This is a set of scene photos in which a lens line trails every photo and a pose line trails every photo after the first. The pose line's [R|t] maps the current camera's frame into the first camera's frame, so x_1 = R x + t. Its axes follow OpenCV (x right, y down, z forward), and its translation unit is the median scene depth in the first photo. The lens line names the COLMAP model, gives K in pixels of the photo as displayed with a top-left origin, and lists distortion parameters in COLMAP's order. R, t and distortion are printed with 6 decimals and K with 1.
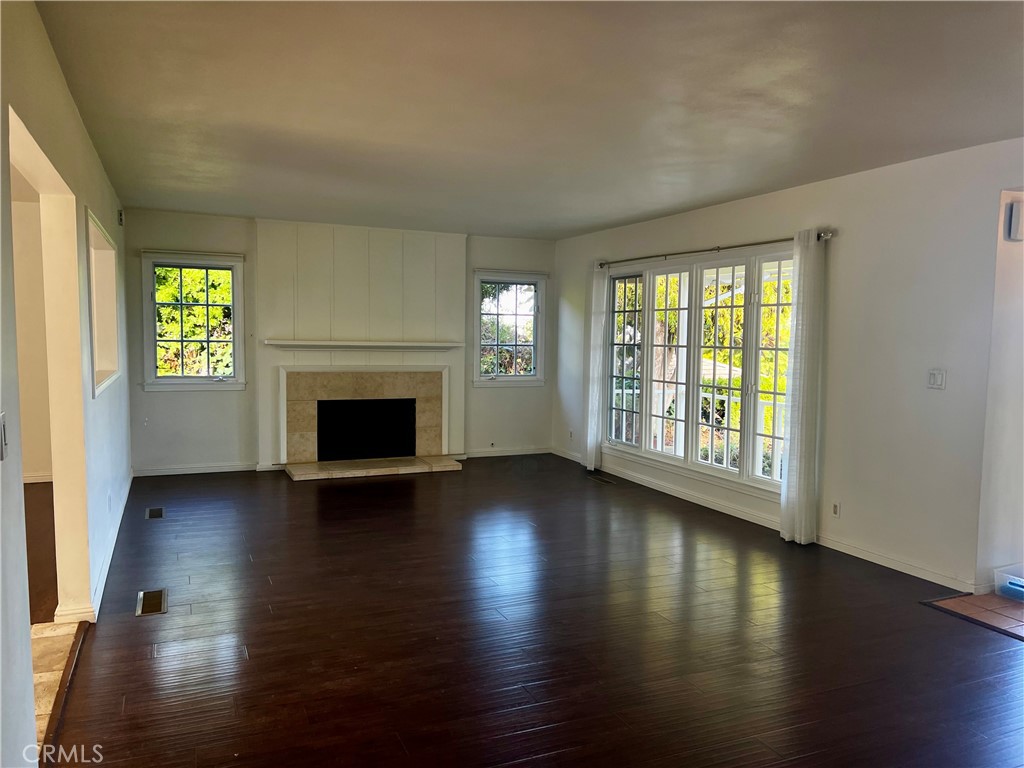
lens RADIAL K [[772.9, 0, 513.7], [0, 772.9, 389.9], [0, 0, 1]] dist [0.085195, -0.007608]
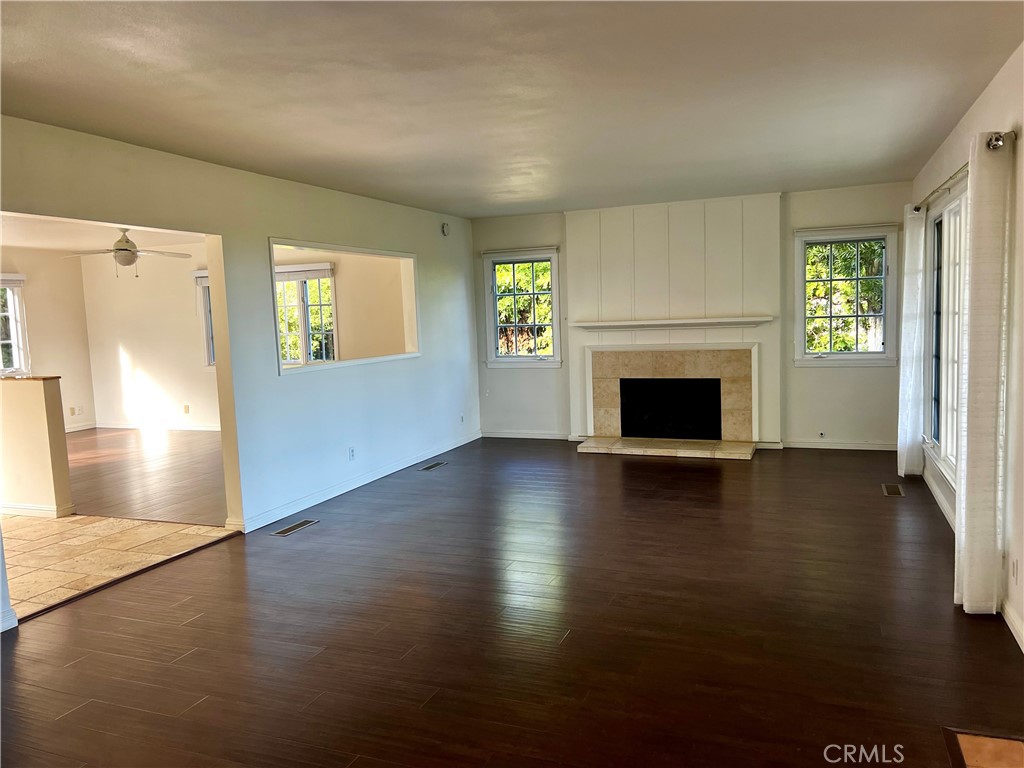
lens RADIAL K [[772.9, 0, 513.8], [0, 772.9, 380.0], [0, 0, 1]] dist [0.085195, -0.007608]
pose [[0.703928, 0.024099, -0.709863, 0.380560], [-0.006767, 0.999606, 0.027226, -0.011493], [0.710239, -0.014362, 0.703814, 0.169036]]
